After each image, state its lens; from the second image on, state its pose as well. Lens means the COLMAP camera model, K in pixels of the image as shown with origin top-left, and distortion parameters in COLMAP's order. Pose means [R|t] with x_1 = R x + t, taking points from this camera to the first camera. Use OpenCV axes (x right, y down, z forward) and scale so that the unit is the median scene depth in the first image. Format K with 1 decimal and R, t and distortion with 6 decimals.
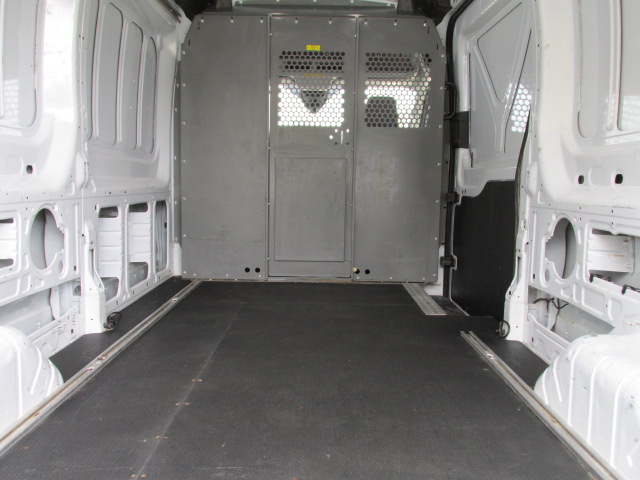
lens RADIAL K [[592.2, 0, 320.0], [0, 592.2, 240.0], [0, 0, 1]] dist [-0.005664, -0.002315]
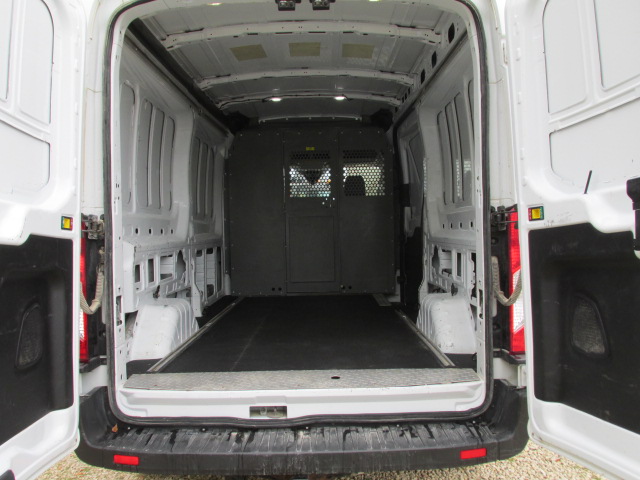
lens RADIAL K [[592.2, 0, 320.0], [0, 592.2, 240.0], [0, 0, 1]] dist [-0.005664, -0.002315]
pose [[0.999161, -0.039271, -0.011619, 0.024526], [0.038224, 0.996091, -0.079633, 0.051986], [0.014701, 0.079122, 0.996757, -0.586915]]
